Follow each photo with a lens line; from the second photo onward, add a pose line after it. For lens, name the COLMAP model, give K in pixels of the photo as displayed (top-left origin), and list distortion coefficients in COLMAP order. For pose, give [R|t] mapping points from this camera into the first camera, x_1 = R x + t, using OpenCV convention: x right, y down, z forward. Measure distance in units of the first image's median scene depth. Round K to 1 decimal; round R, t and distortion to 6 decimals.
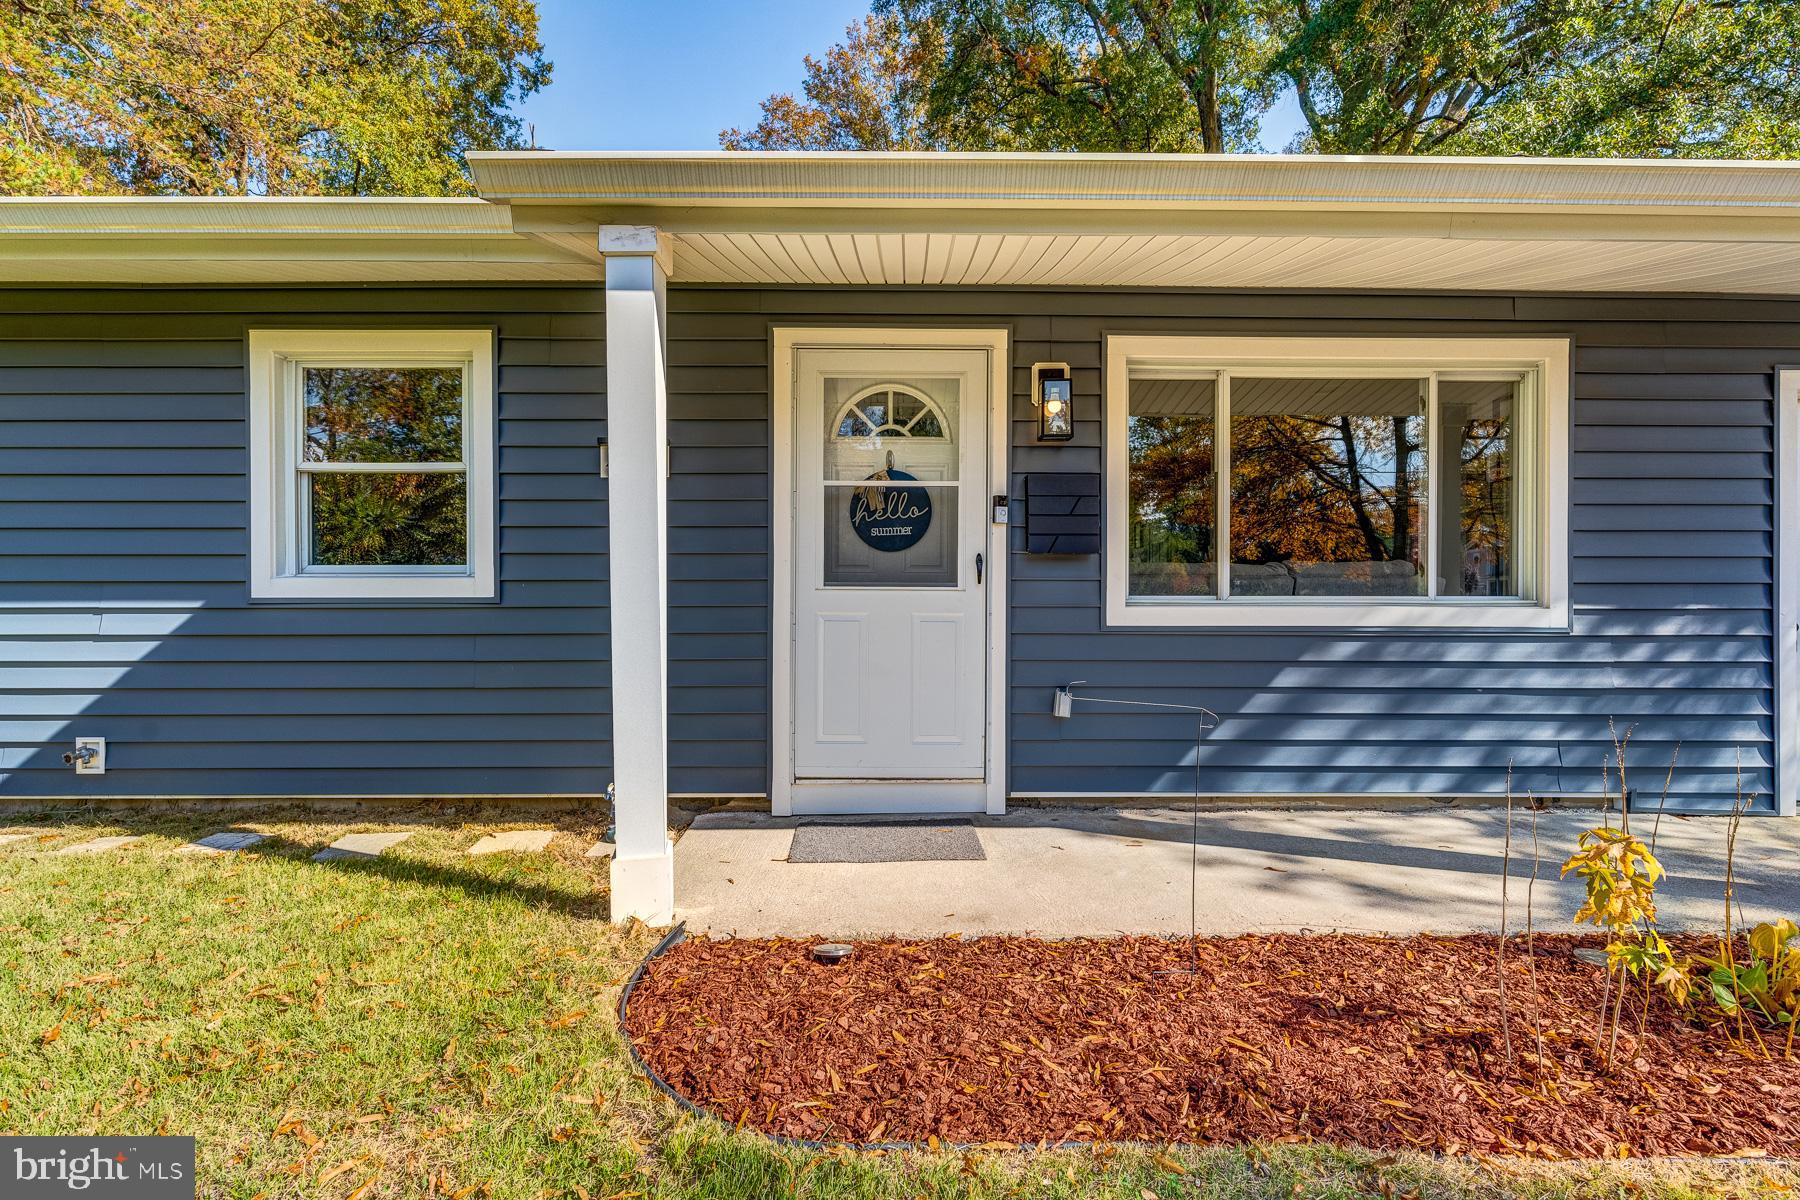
lens RADIAL K [[804.7, 0, 910.1], [0, 804.7, 584.8], [0, 0, 1]] dist [0.001068, 0.001113]
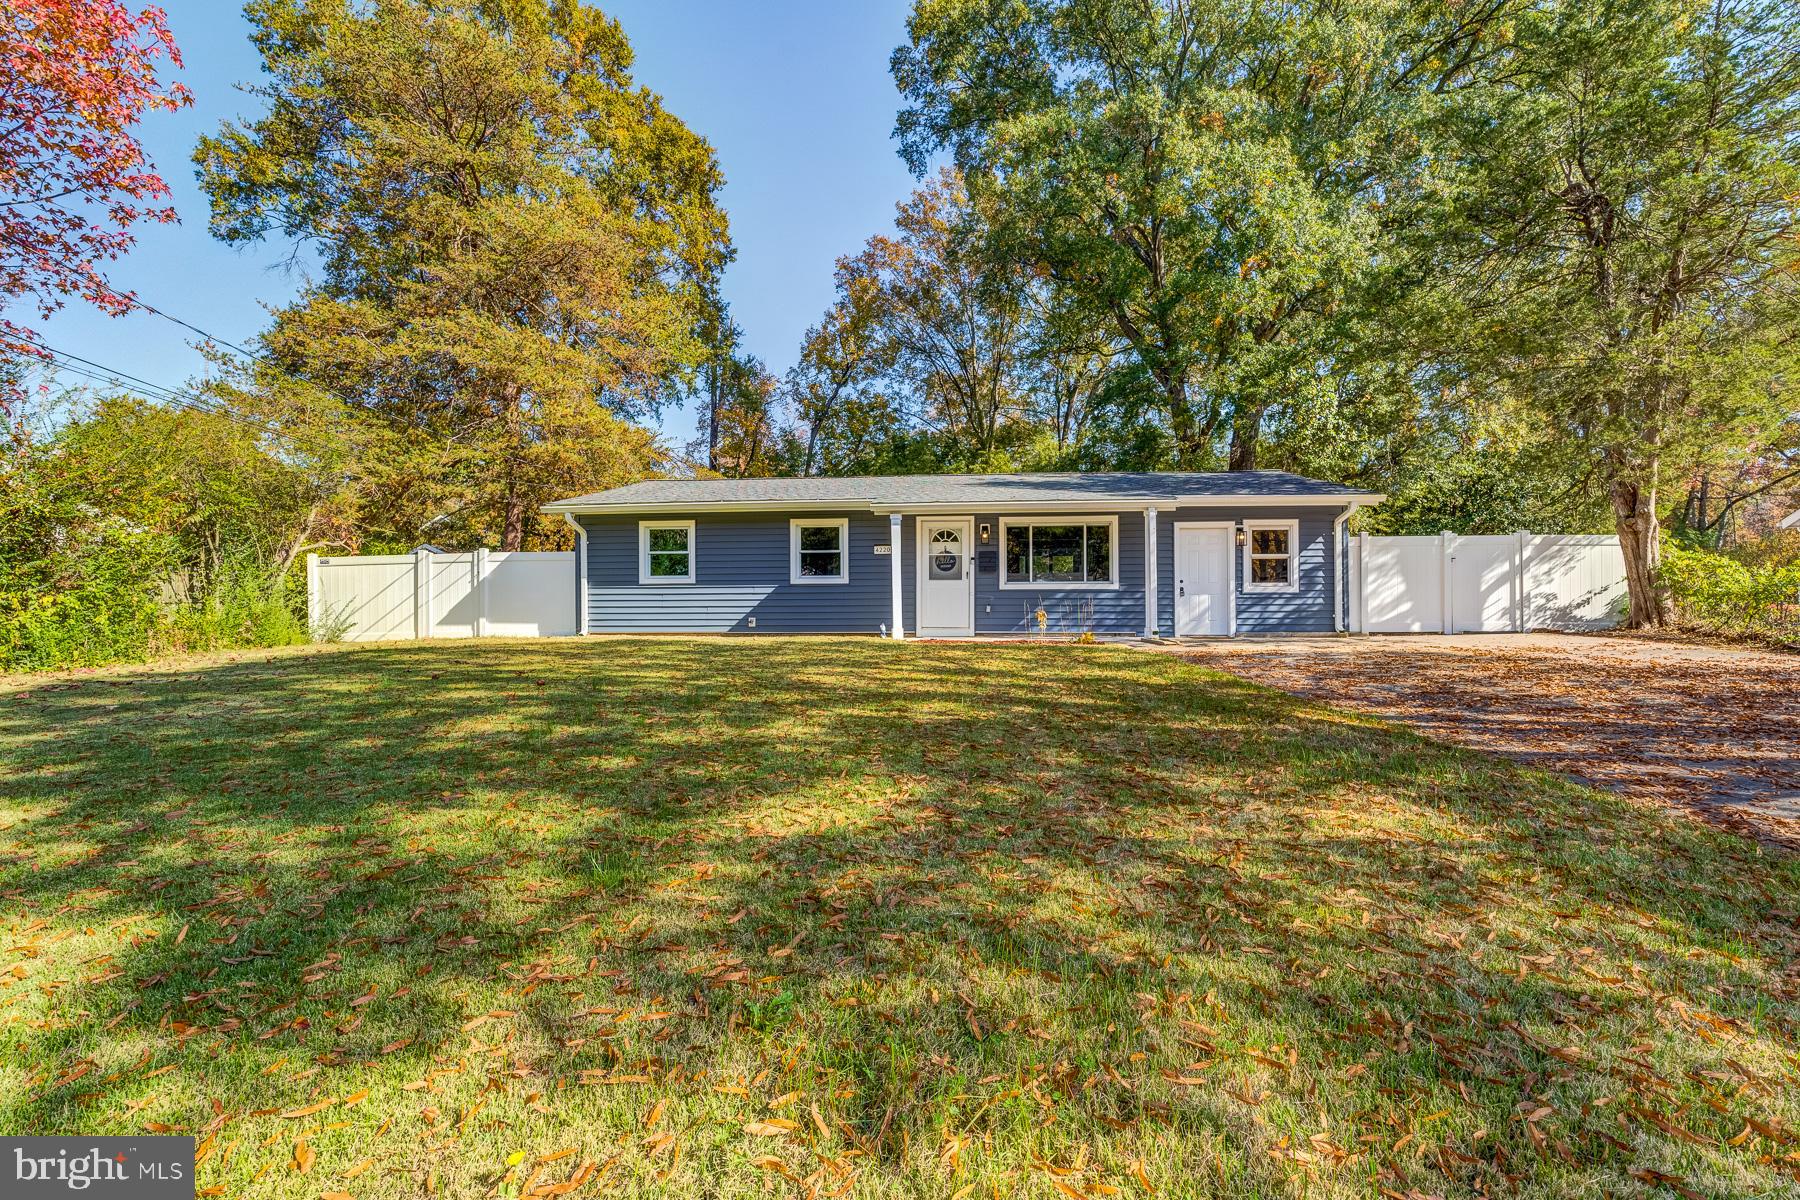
lens RADIAL K [[804.7, 0, 910.1], [0, 804.7, 584.8], [0, 0, 1]] dist [0.001068, 0.001113]
pose [[0.995197, -0.006373, -0.097680, 0.189692], [0.005686, 0.999957, -0.007309, 0.054405], [0.097723, 0.006719, 0.995191, -2.993240]]
